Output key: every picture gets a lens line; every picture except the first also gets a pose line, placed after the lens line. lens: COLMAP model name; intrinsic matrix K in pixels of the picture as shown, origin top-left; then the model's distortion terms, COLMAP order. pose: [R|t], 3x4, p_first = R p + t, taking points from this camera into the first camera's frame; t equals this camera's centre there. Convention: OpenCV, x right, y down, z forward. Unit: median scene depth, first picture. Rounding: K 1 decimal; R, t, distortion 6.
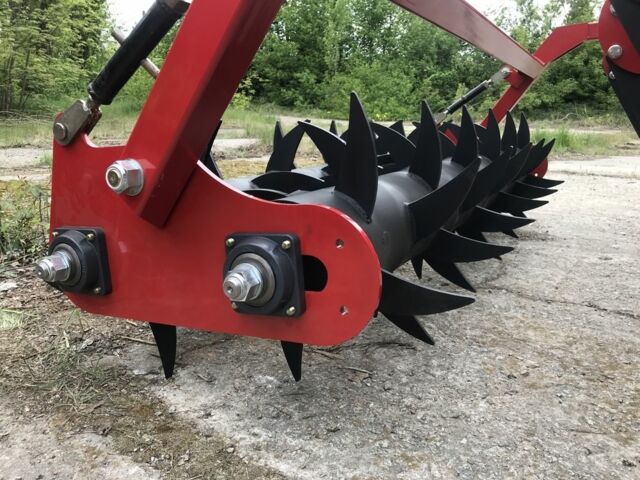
lens RADIAL K [[514.5, 0, 307.0], [0, 514.5, 240.1], [0, 0, 1]] dist [-0.003523, -0.005334]
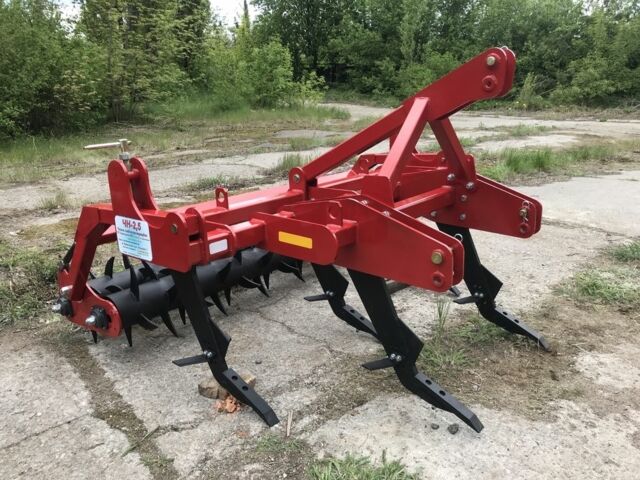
lens RADIAL K [[514.5, 0, 307.0], [0, 514.5, 240.1], [0, 0, 1]] dist [-0.003523, -0.005334]
pose [[0.977103, 0.030057, -0.210634, 0.079287], [-0.016703, 0.997752, 0.064894, -0.028215], [0.212111, -0.059889, 0.975409, -0.084291]]
